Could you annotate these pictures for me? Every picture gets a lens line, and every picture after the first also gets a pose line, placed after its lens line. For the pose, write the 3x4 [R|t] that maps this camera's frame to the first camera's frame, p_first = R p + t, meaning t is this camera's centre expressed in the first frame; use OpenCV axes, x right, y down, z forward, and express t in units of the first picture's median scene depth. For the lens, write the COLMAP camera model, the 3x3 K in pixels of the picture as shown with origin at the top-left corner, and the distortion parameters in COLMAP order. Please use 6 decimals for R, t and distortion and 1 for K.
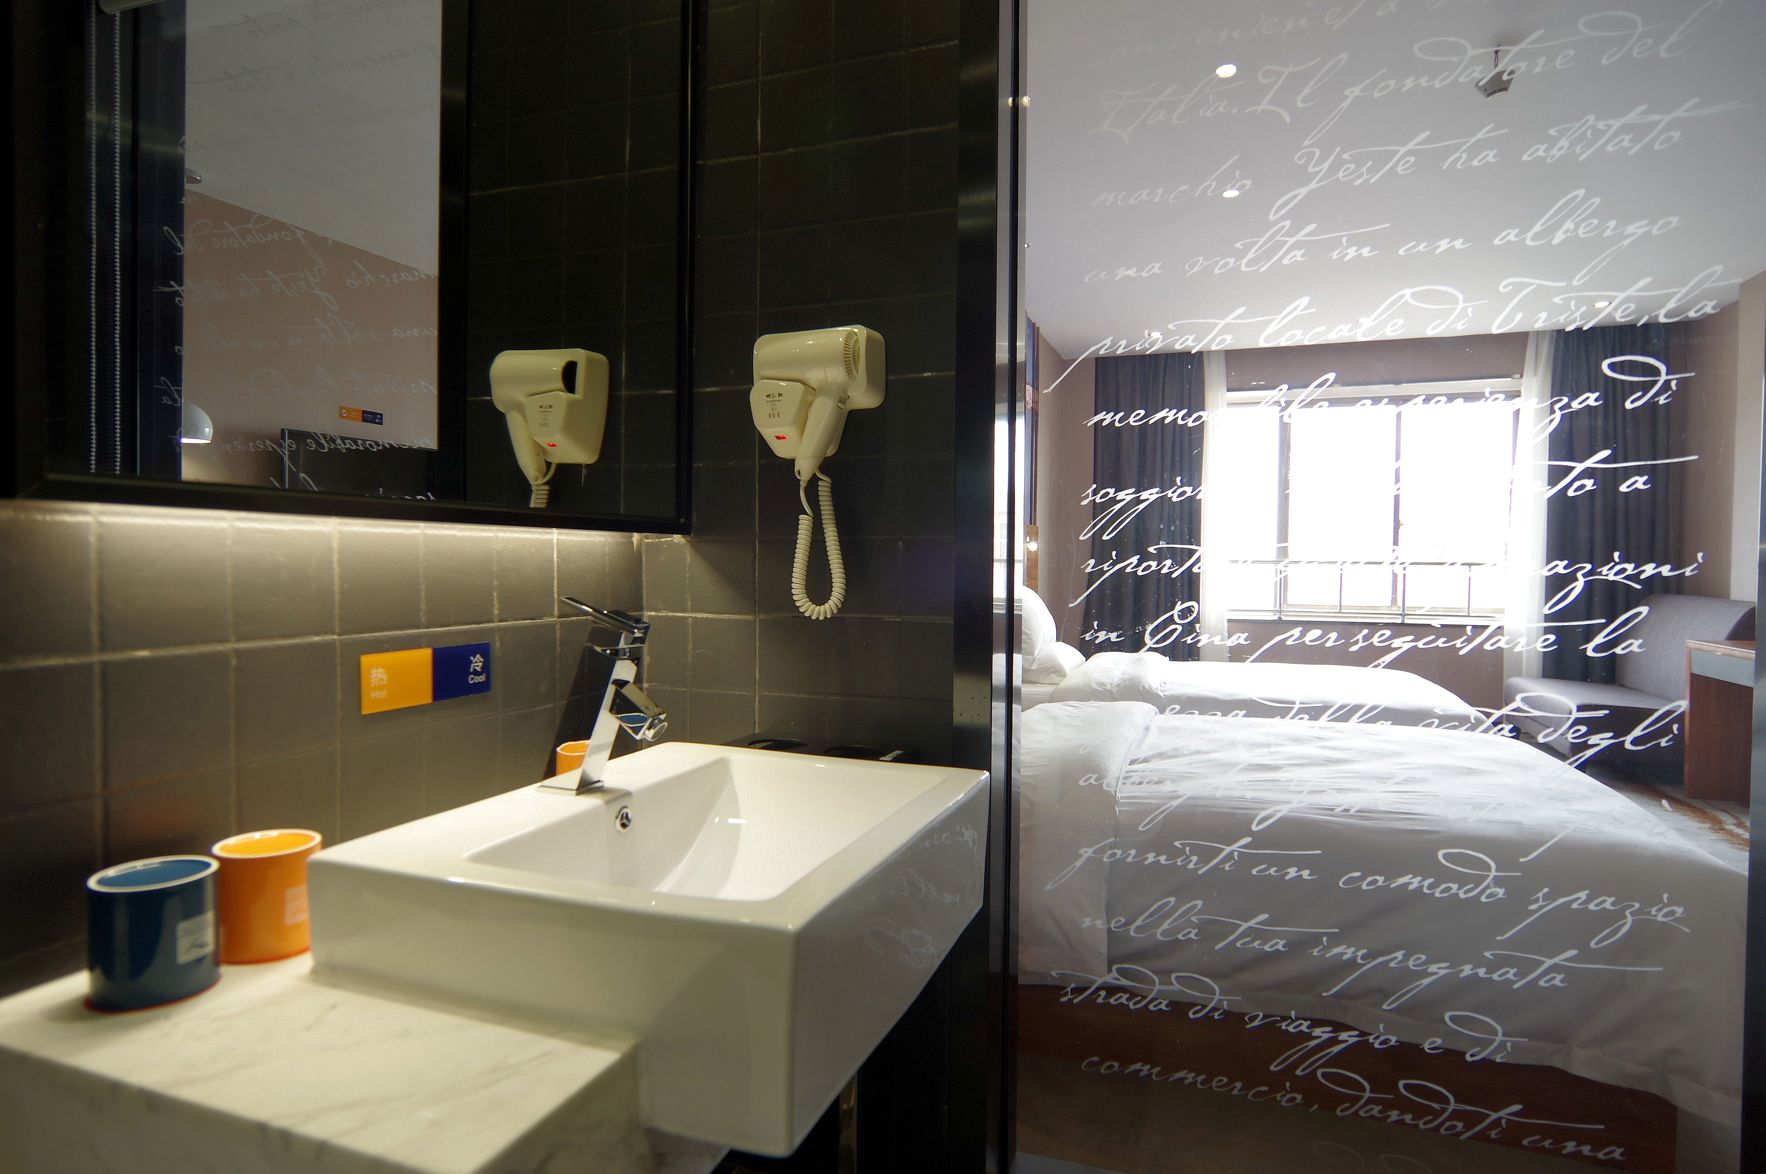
lens RADIAL K [[946.7, 0, 887.2], [0, 946.7, 584.0], [0, 0, 1]] dist [-0.014144, 0.003765]
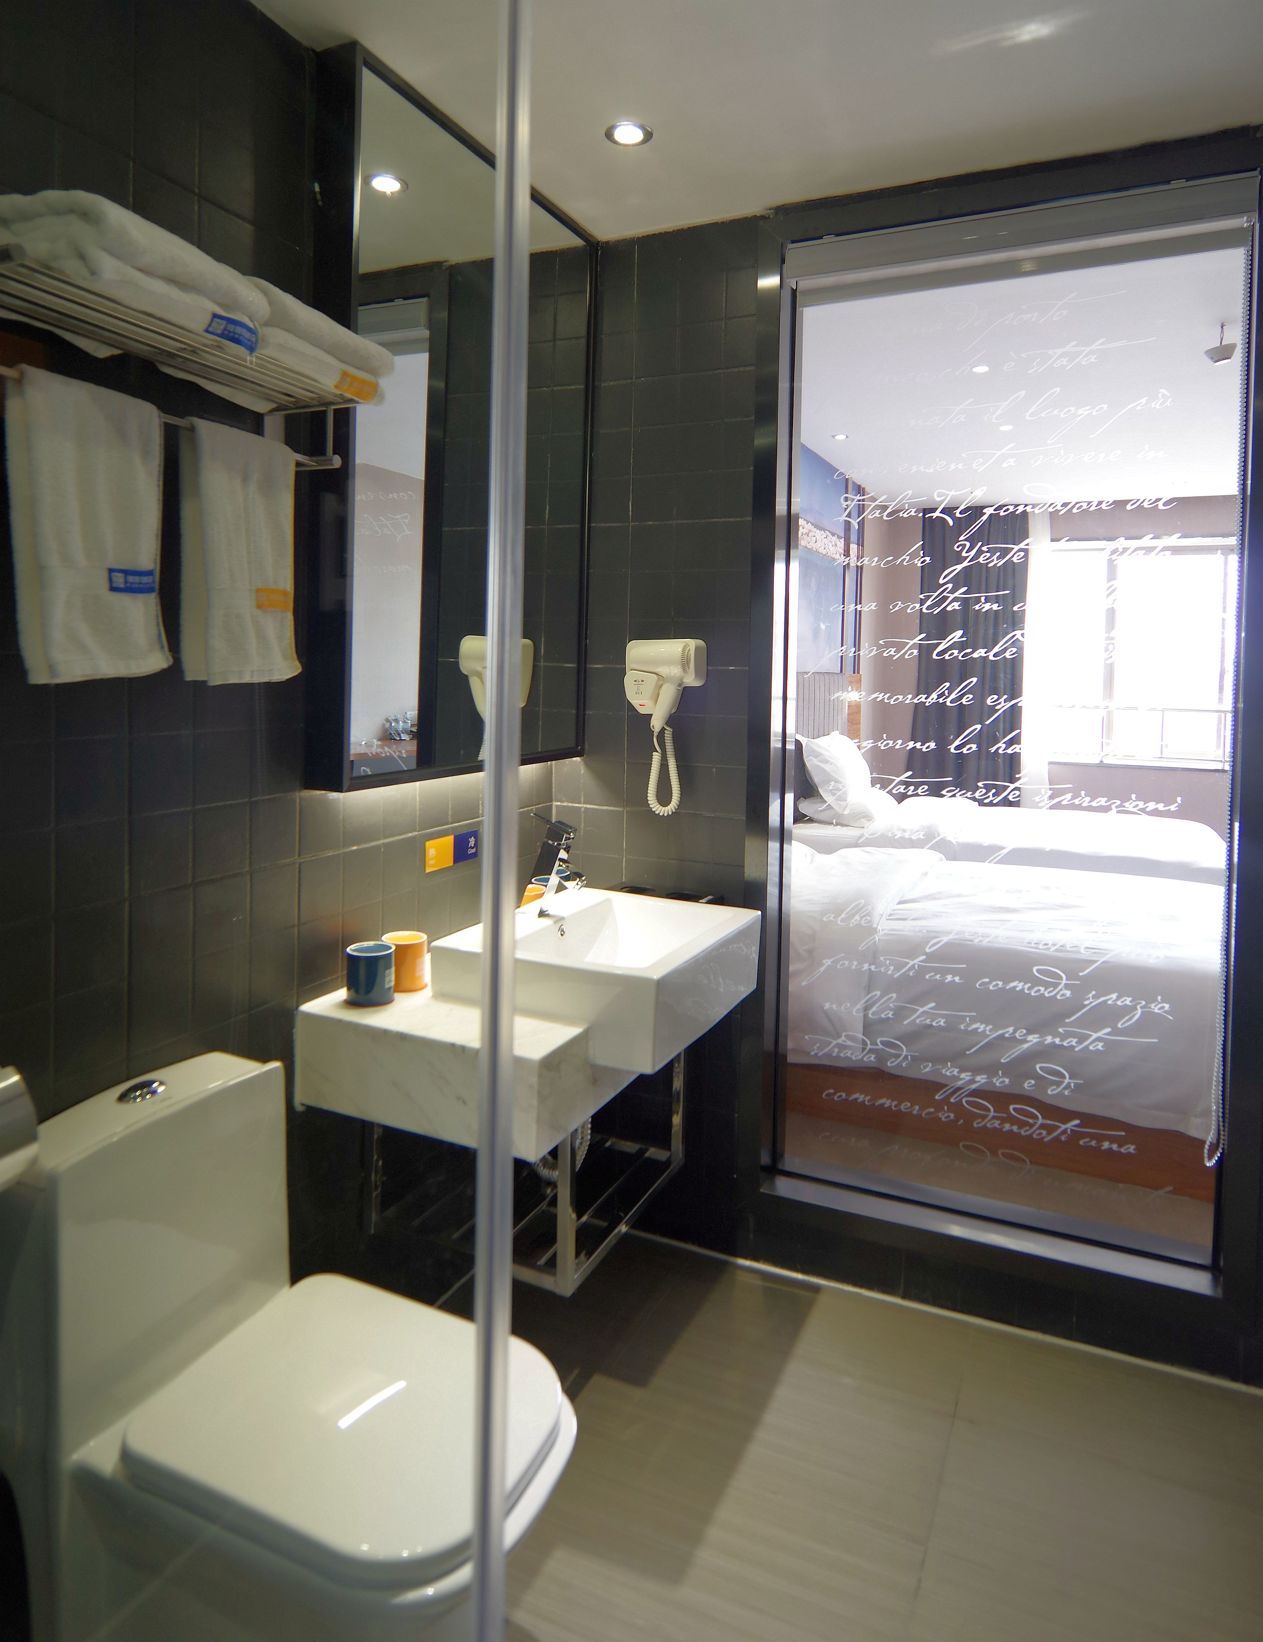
lens RADIAL K [[1018.5, 0, 644.3], [0, 1018.5, 694.1], [0, 0, 1]] dist [-0.003261, -0.001159]
pose [[0.996744, 0.013801, -0.079436, 0.034062], [-0.013656, 0.999904, 0.002368, -0.189527], [0.079461, -0.001275, 0.996837, -0.826144]]
